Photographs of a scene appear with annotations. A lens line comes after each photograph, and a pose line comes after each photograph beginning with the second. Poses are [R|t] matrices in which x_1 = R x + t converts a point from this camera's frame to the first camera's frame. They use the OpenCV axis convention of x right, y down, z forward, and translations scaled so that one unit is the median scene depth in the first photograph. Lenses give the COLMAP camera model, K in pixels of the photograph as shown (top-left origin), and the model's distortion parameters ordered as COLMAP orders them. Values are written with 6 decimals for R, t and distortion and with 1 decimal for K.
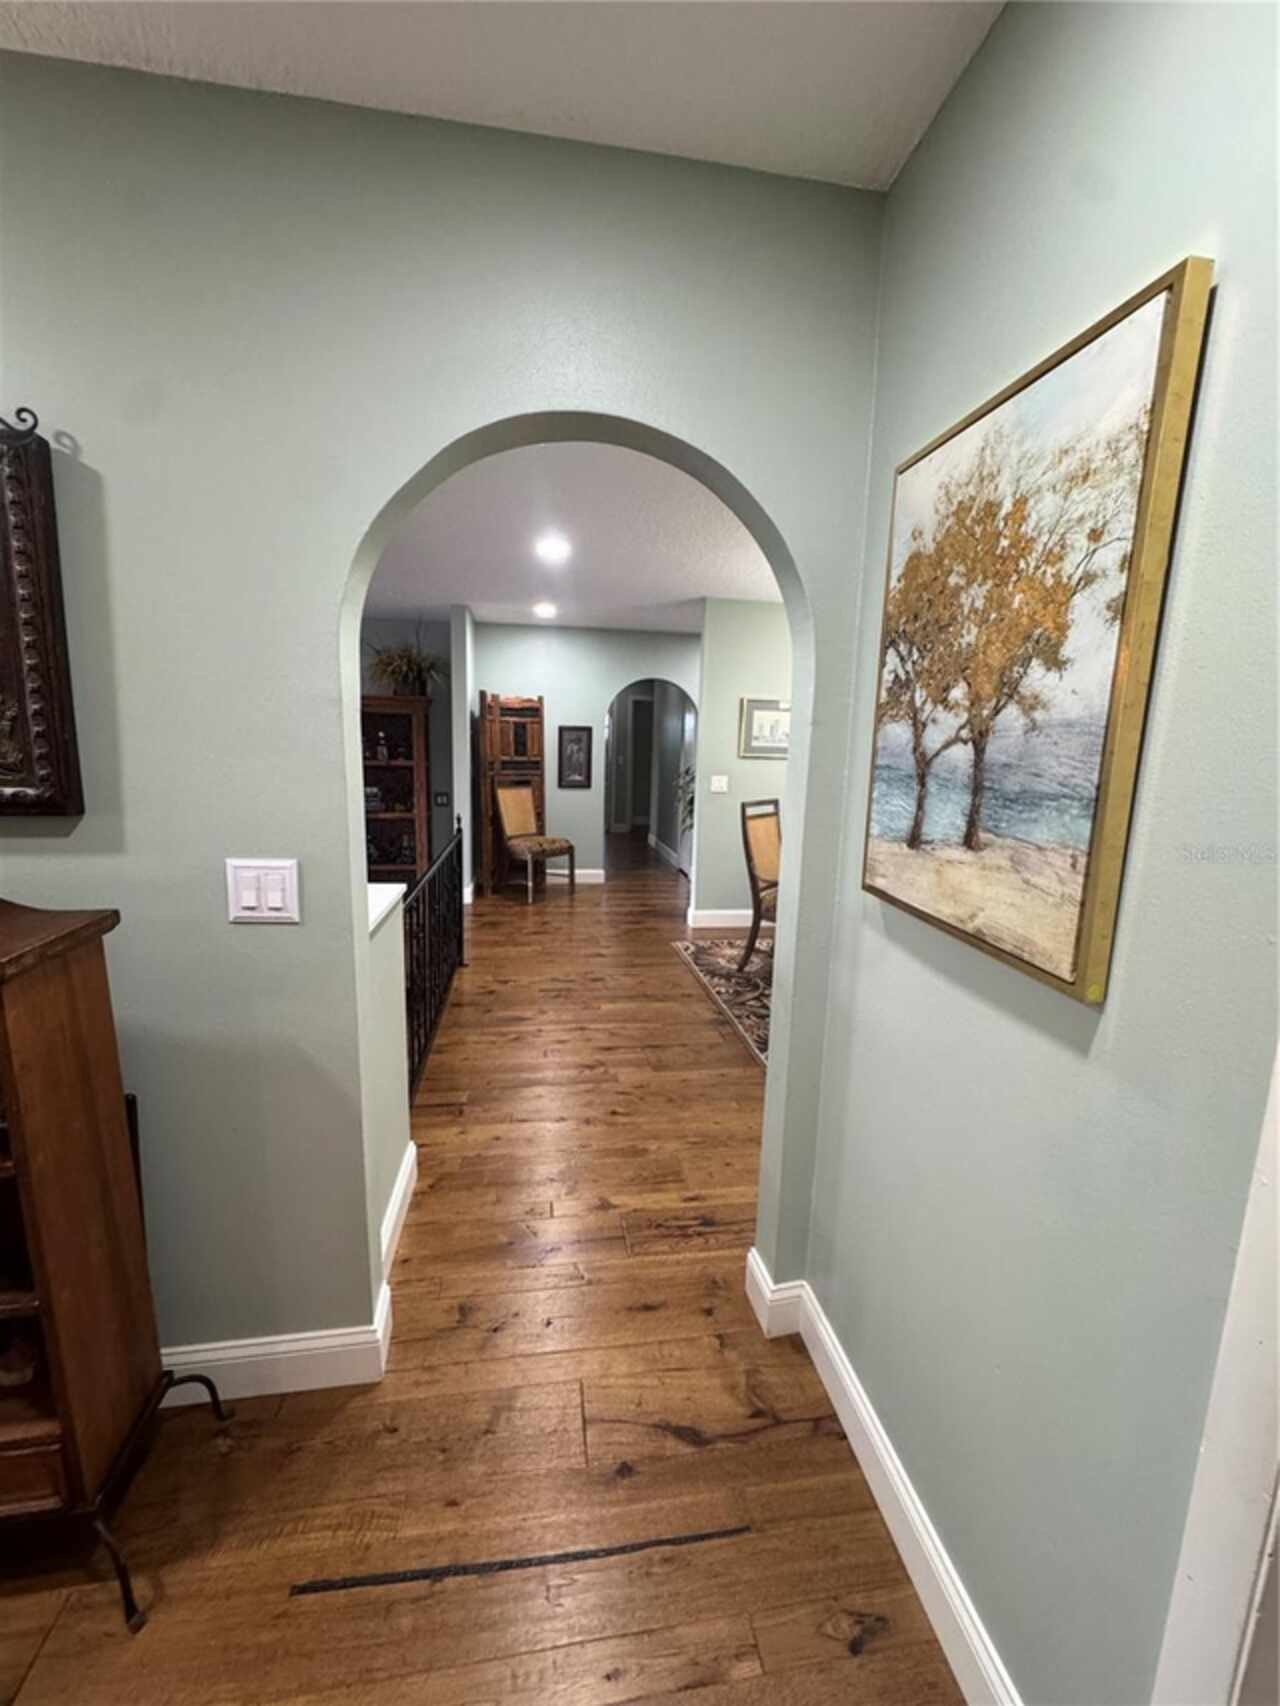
lens RADIAL K [[688.5, 0, 635.7], [0, 688.5, 853.4], [0, 0, 1]] dist [-0.008559, 0.000841]
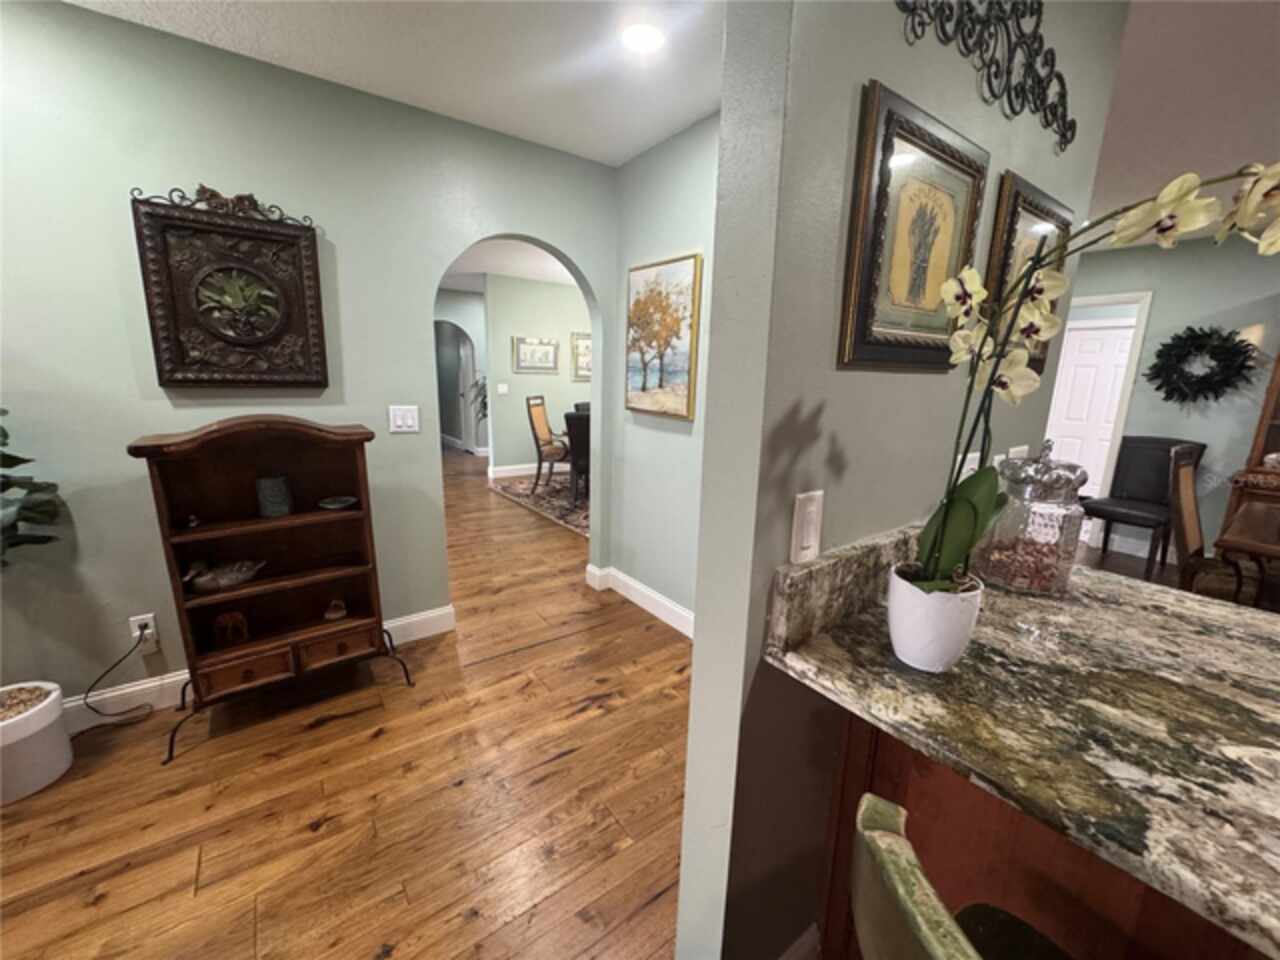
lens RADIAL K [[516.6, 0, 640.2], [0, 516.6, 482.3], [0, 0, 1]] dist [-0.008559, 0.000841]
pose [[0.887913, -0.100184, 0.448970, -0.785885], [0.073367, 0.994345, 0.076784, 0.242150], [-0.454123, -0.035238, 0.890242, -1.238223]]
